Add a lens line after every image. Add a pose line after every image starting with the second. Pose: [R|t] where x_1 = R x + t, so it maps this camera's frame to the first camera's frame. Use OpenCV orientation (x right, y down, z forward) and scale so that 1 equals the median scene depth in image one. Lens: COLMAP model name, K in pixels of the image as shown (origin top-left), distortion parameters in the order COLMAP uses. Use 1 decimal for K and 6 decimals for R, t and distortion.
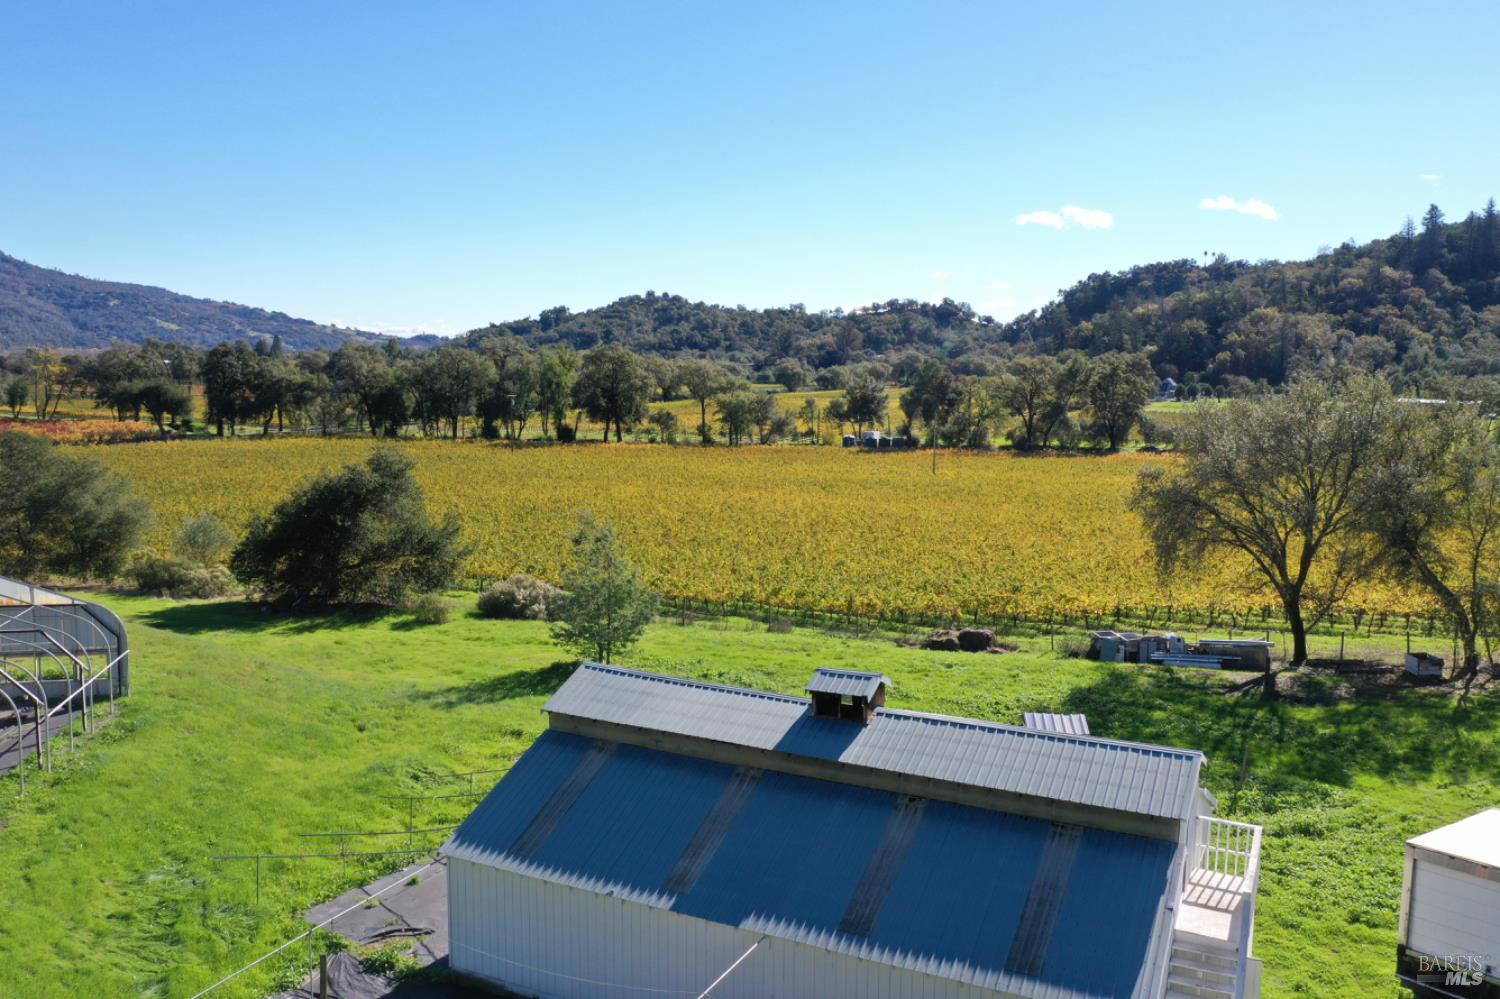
lens RADIAL K [[1213.4, 0, 750.2], [0, 1213.4, 488.0], [0, 0, 1]] dist [-0.003385, -0.002207]
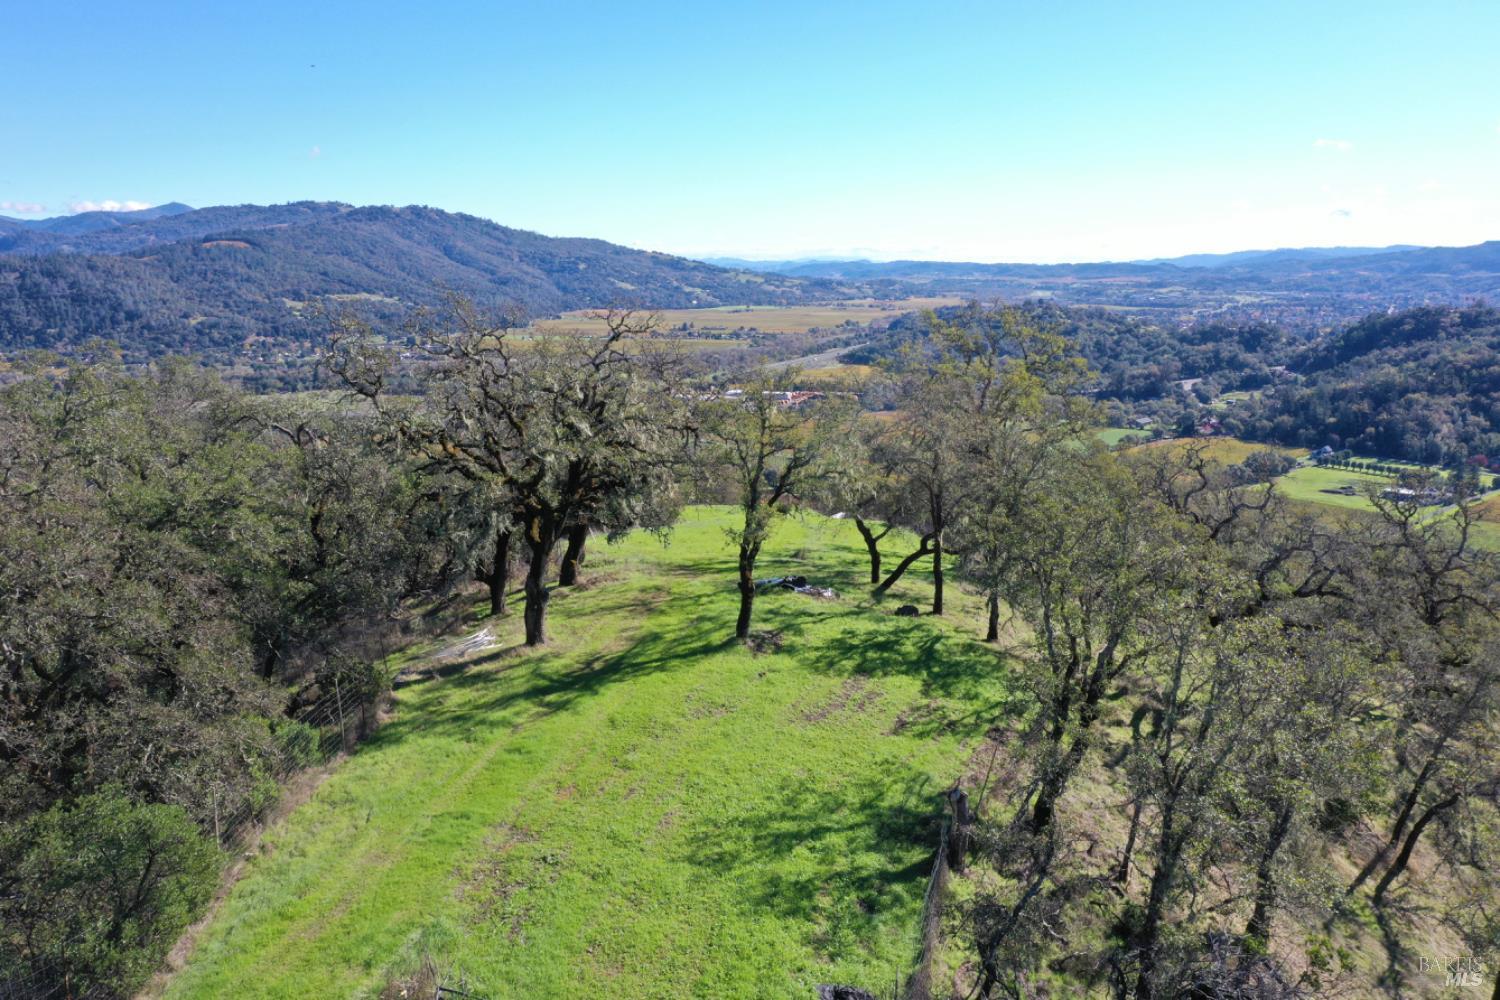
lens RADIAL K [[1153.2, 0, 750.0], [0, 1153.2, 500.0], [0, 0, 1]] dist [-0.027064, 0.003122]
pose [[0.950608, 0.038479, -0.307999, 0.055013], [-0.014781, 0.996772, 0.078907, -0.110429], [0.310042, -0.070457, 0.948109, -0.702536]]
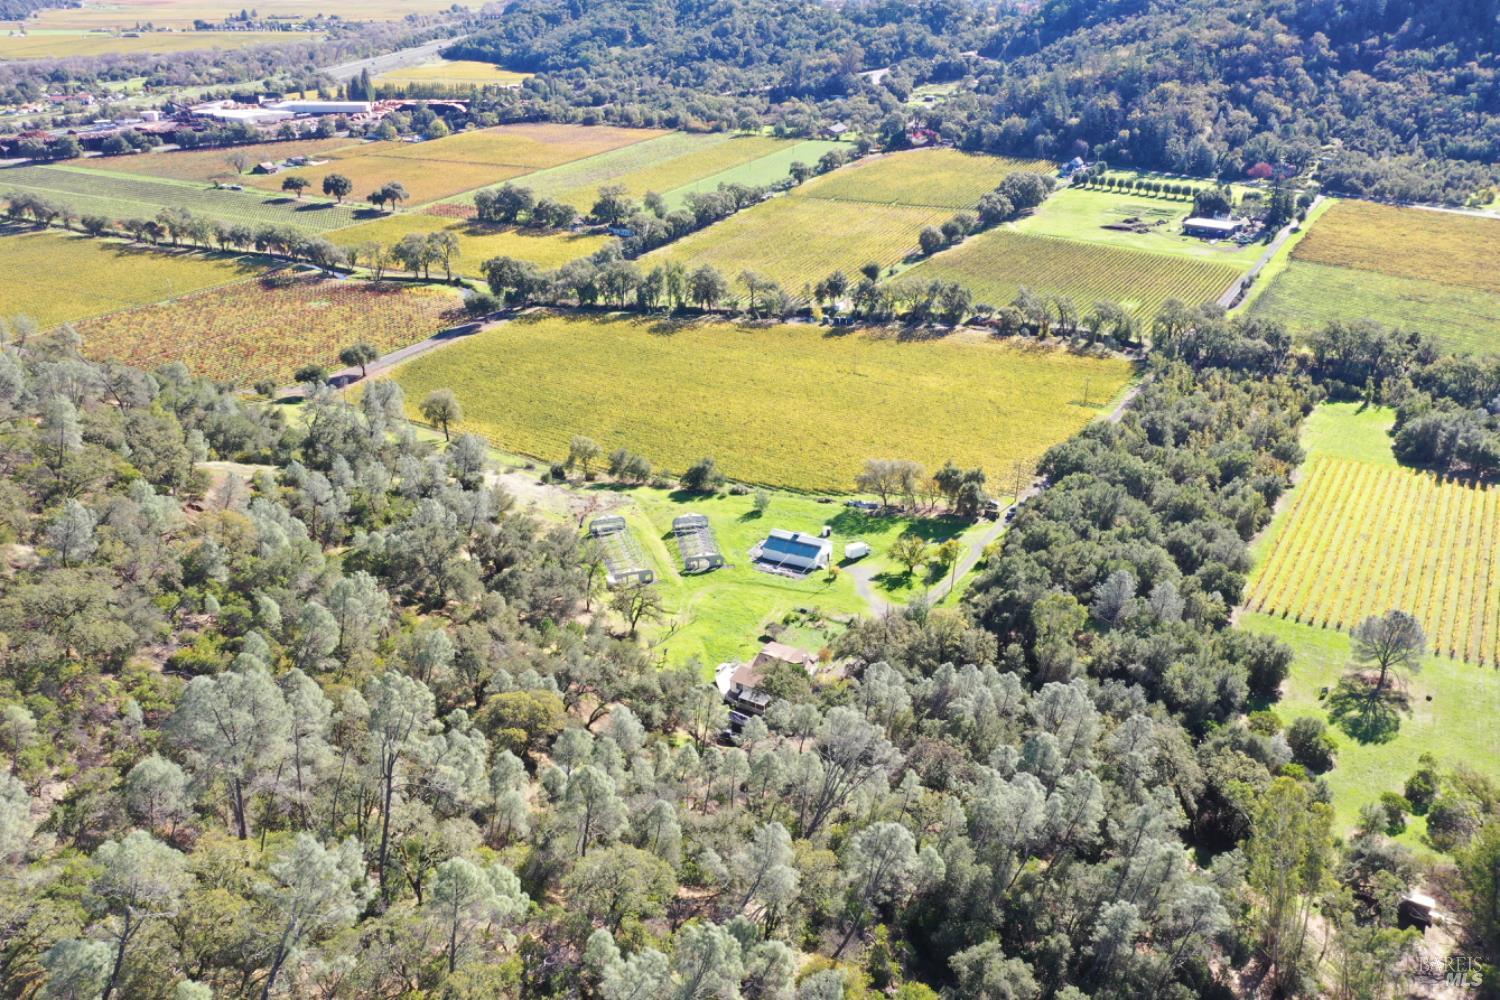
lens RADIAL K [[1179.4, 0, 750.0], [0, 1179.4, 500.0], [0, 0, 1]] dist [-0.005059, -0.005457]
pose [[0.999811, -0.012419, -0.014952, -0.006554], [0.016495, 0.949034, 0.314742, -0.124500], [0.010281, -0.314929, 0.949060, -0.322687]]
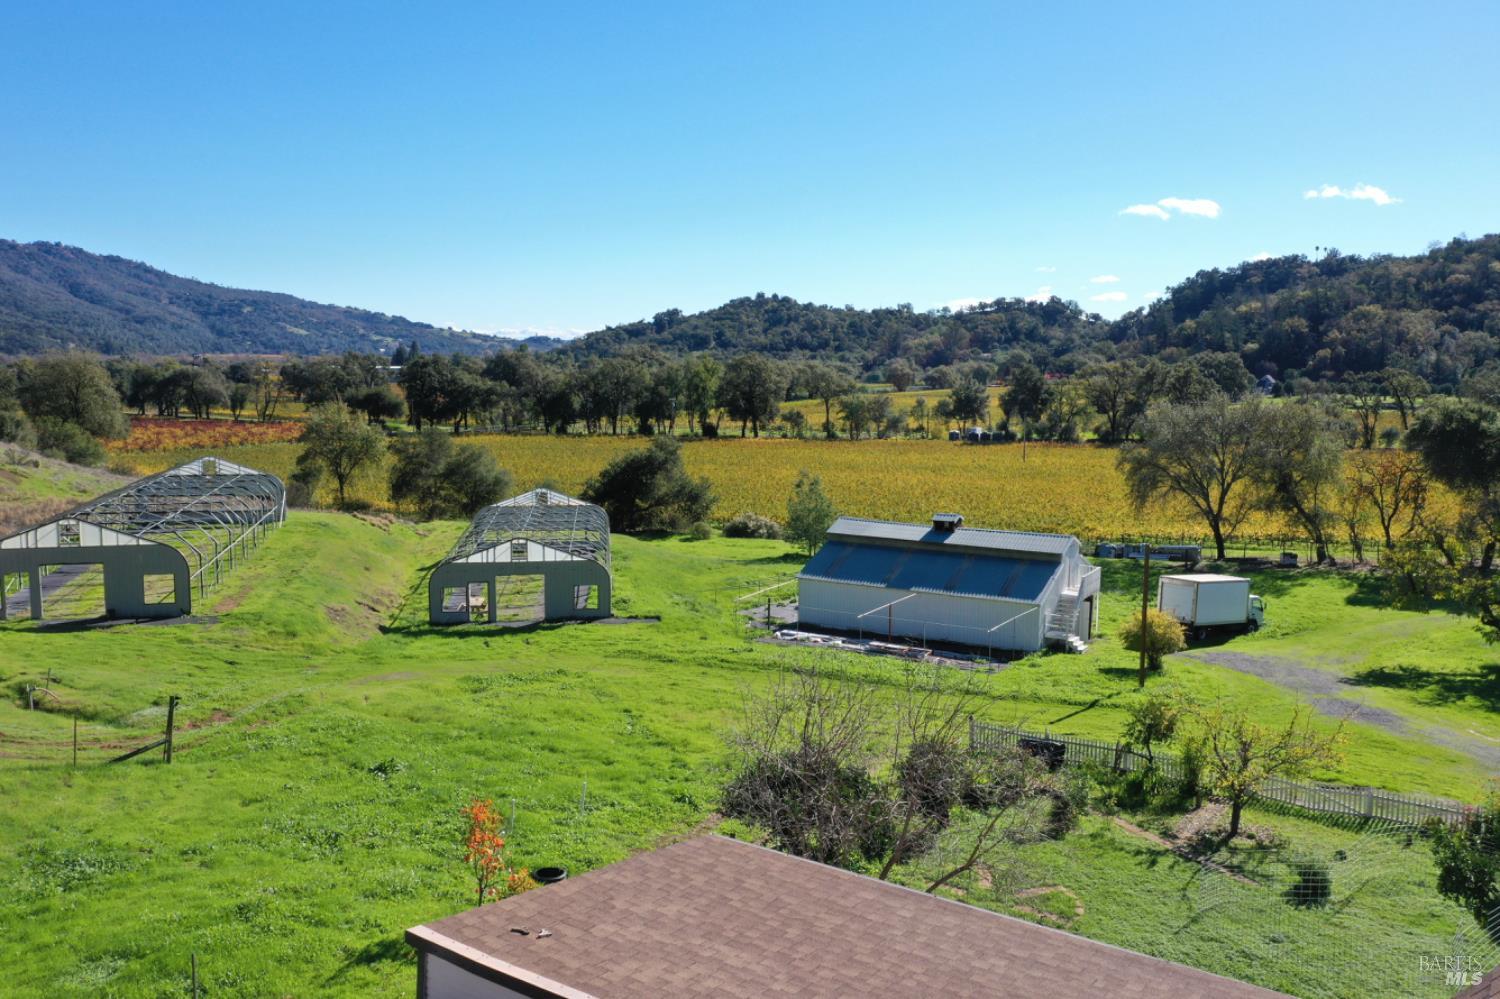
lens RADIAL K [[1211.2, 0, 750.0], [0, 1211.2, 499.5], [0, 0, 1]] dist [-0.008021, -0.001820]
pose [[0.996169, 0.000018, -0.087444, -0.004051], [0.000944, 0.999940, 0.010955, 0.003198], [0.087439, -0.010996, 0.996109, -0.057538]]
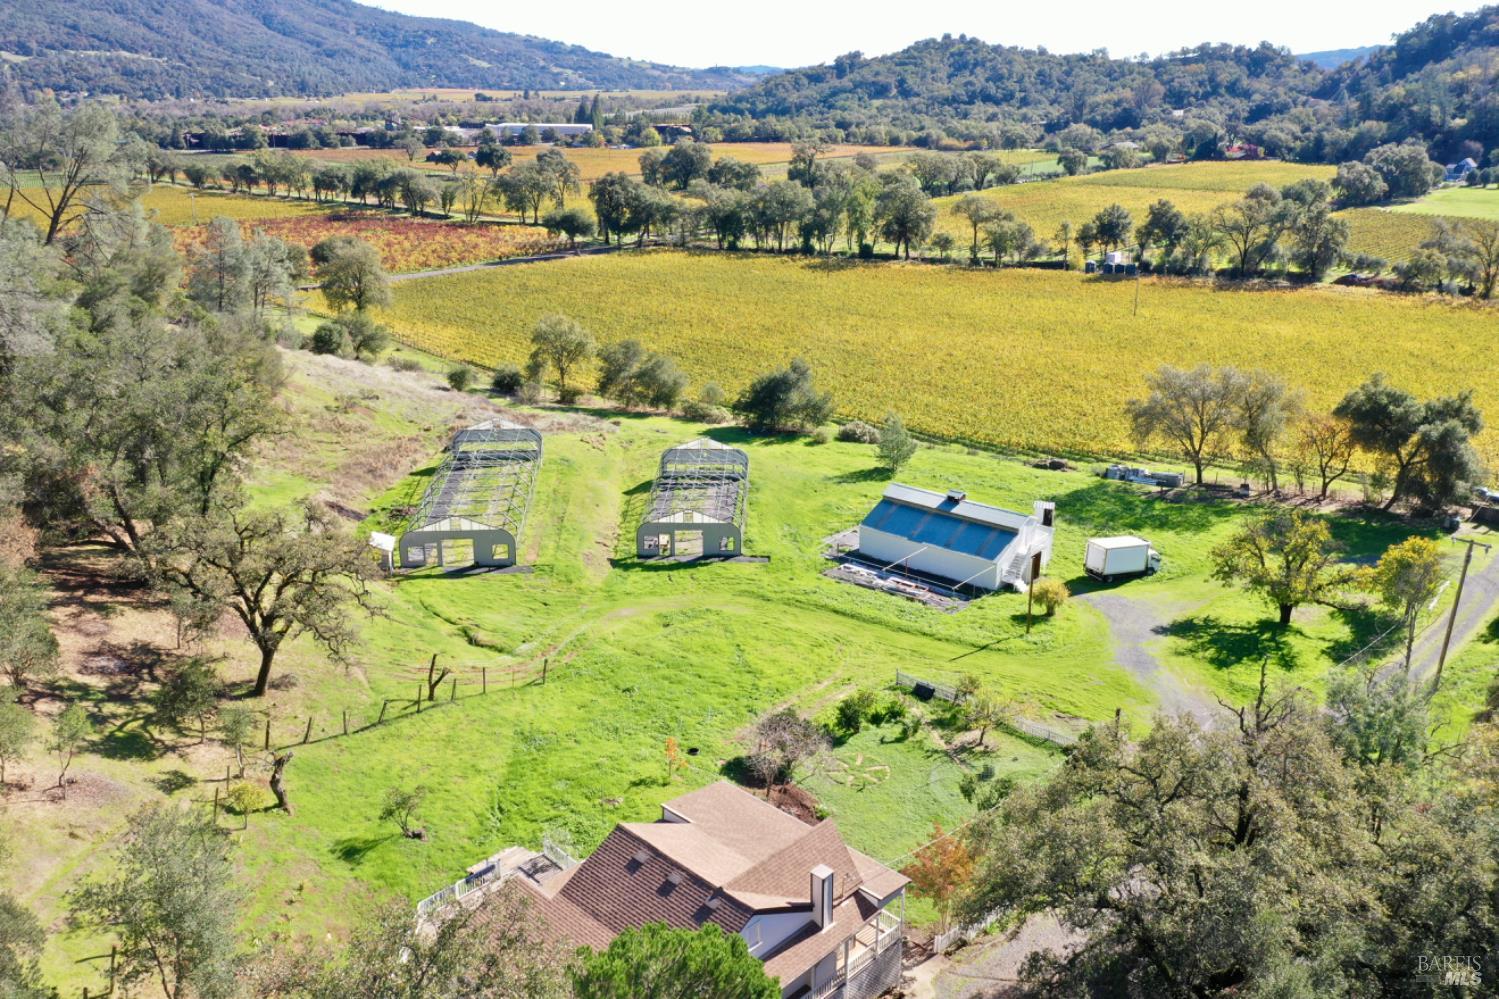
lens RADIAL K [[1212.6, 0, 749.7], [0, 1212.6, 488.0], [0, 0, 1]] dist [-0.003385, -0.002207]
pose [[0.972708, 0.063177, -0.223267, 0.011091], [-0.014541, 0.976925, 0.213086, -0.025457], [0.231577, -0.204024, 0.951182, -0.107854]]
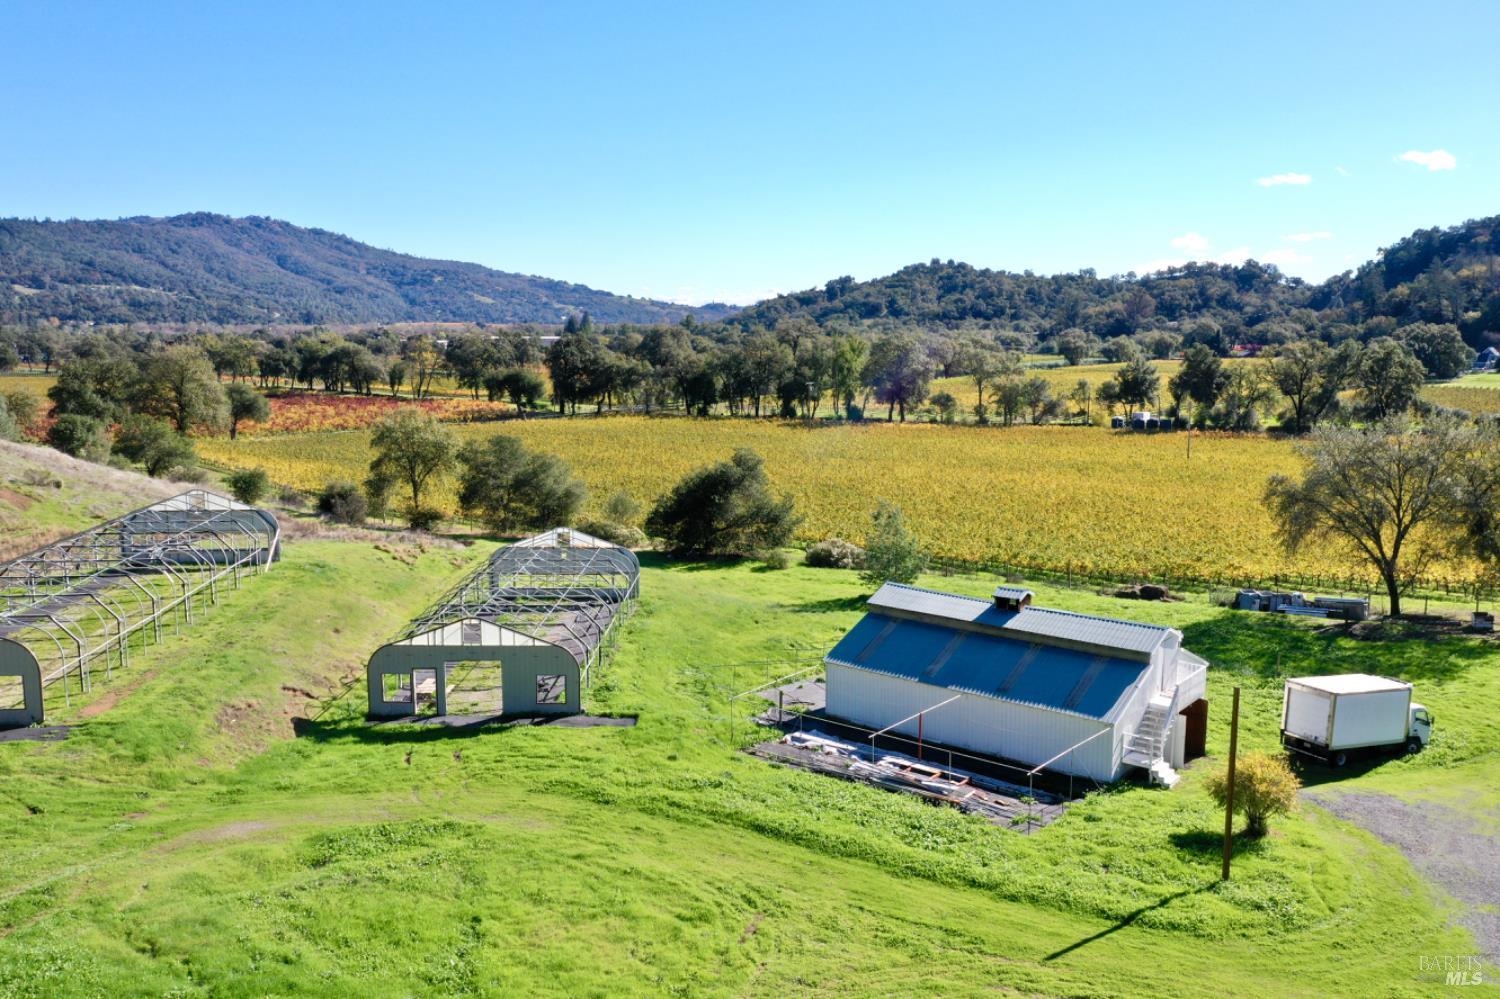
lens RADIAL K [[1215.9, 0, 750.0], [0, 1215.9, 499.5], [0, 0, 1]] dist [-0.002491, 0.000228]
pose [[0.973365, 0.019267, -0.228449, 0.004070], [-0.010750, 0.999202, 0.038469, -0.002747], [0.229008, -0.034988, 0.972796, -0.040346]]
